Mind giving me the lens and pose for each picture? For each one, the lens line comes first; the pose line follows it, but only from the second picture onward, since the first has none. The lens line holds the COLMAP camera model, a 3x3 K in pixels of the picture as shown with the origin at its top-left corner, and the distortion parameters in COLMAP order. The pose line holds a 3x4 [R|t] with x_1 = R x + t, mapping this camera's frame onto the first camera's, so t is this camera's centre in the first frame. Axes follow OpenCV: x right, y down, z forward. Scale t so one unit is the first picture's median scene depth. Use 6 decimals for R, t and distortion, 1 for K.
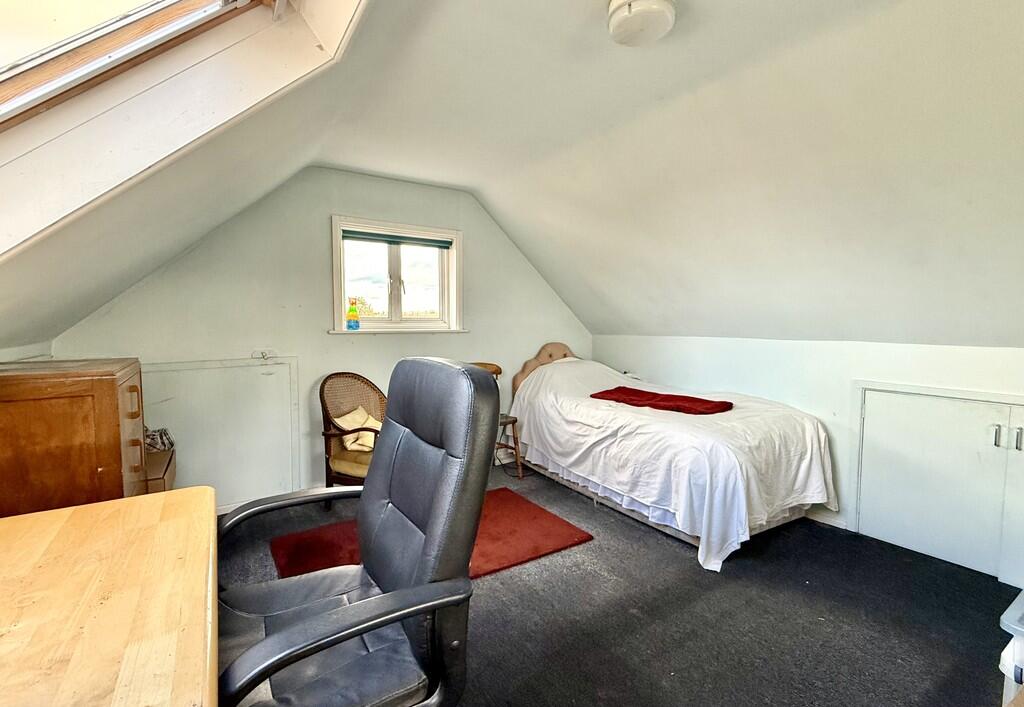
lens RADIAL K [[484.0, 0, 509.2], [0, 484.0, 354.4], [0, 0, 1]] dist [0.005504, -0.000859]
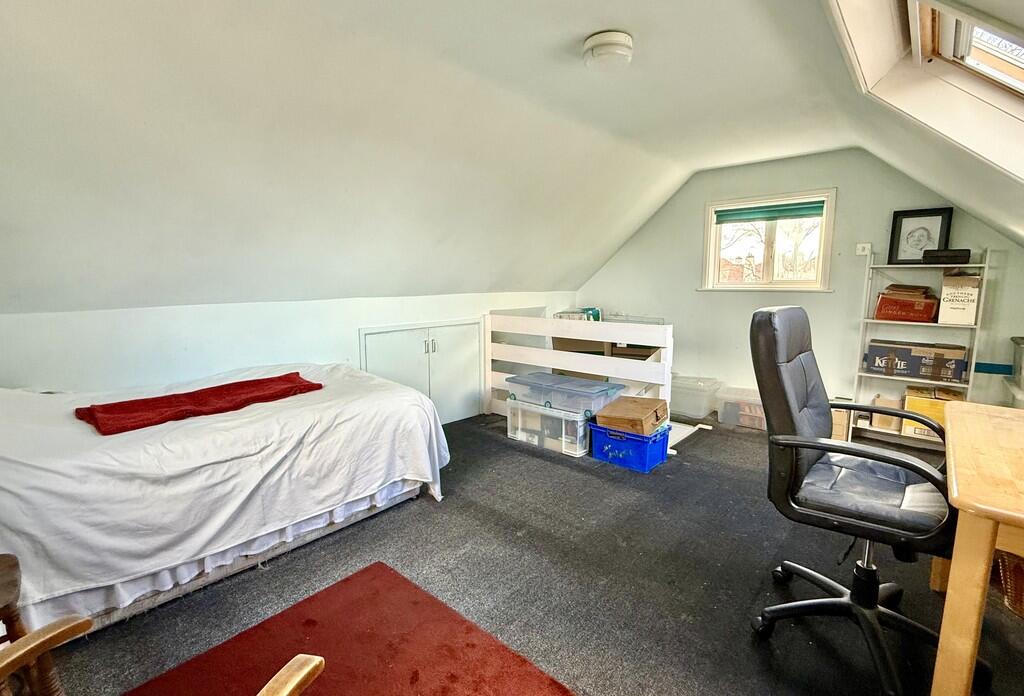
lens RADIAL K [[484.0, 0, 507.1], [0, 484.0, 346.0], [0, 0, 1]] dist [0.005504, -0.000859]
pose [[-0.293725, -0.135207, 0.946279, -0.516492], [0.070210, 0.984220, 0.162422, -0.069108], [-0.953308, 0.114146, -0.279597, 0.876227]]
